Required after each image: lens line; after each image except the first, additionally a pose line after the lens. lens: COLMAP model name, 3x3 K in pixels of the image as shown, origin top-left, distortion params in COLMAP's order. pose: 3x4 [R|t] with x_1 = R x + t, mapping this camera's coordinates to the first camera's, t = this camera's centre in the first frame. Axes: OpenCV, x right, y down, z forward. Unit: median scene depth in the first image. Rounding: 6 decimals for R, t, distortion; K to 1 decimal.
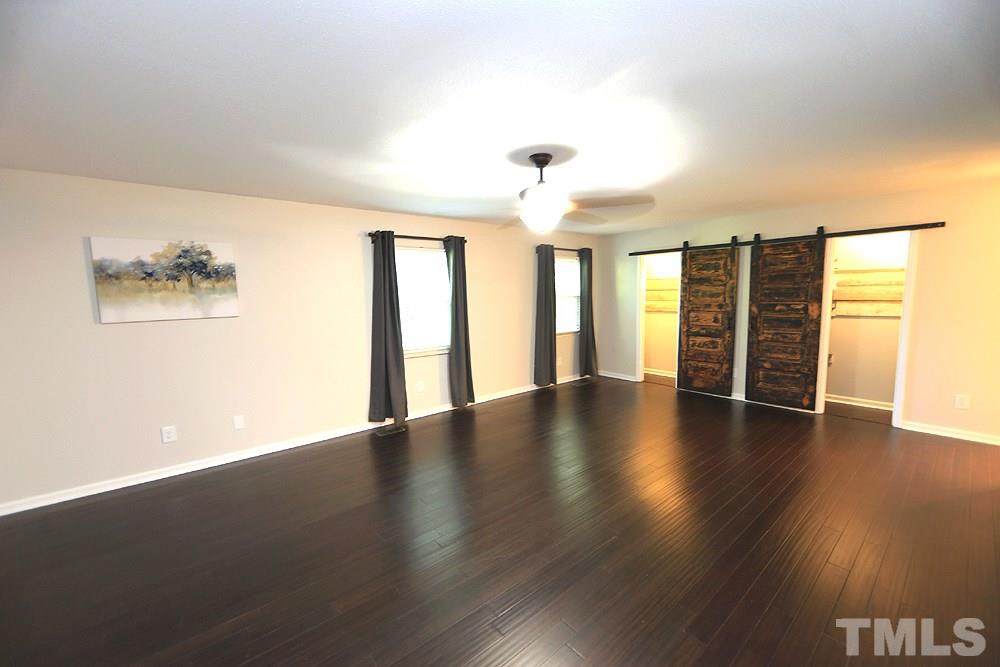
lens RADIAL K [[398.5, 0, 501.7], [0, 398.5, 333.2], [0, 0, 1]] dist [-0.001290, -0.000188]
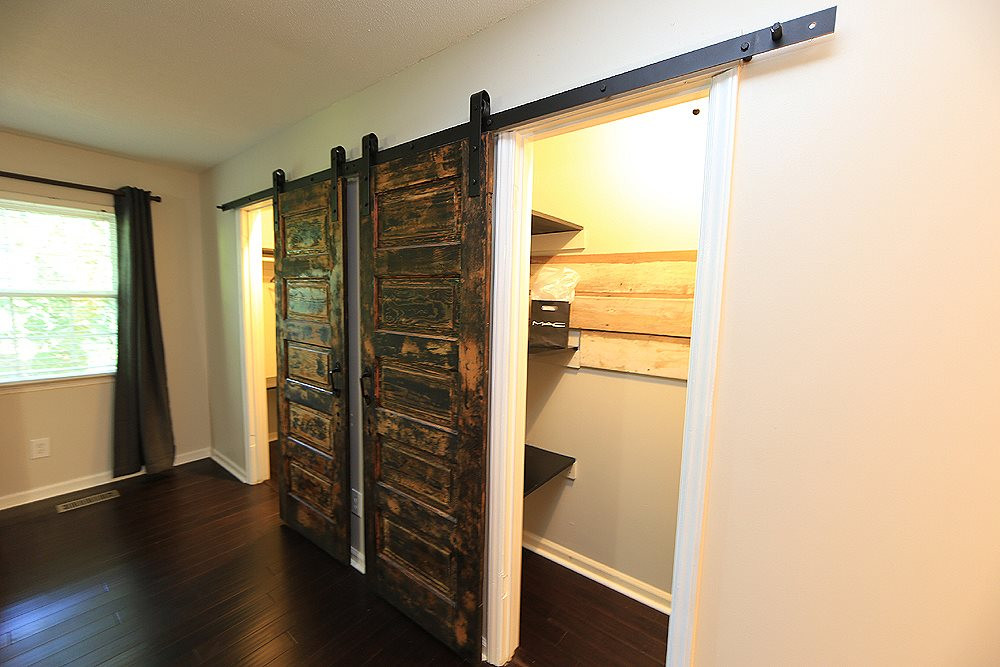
lens RADIAL K [[398.5, 0, 501.7], [0, 398.5, 333.2], [0, 0, 1]] dist [-0.001290, -0.000188]
pose [[0.974084, 0.024070, 0.224903, 0.697468], [-0.022738, 0.999705, -0.008511, -0.076028], [-0.225041, 0.003176, 0.974344, 0.648376]]
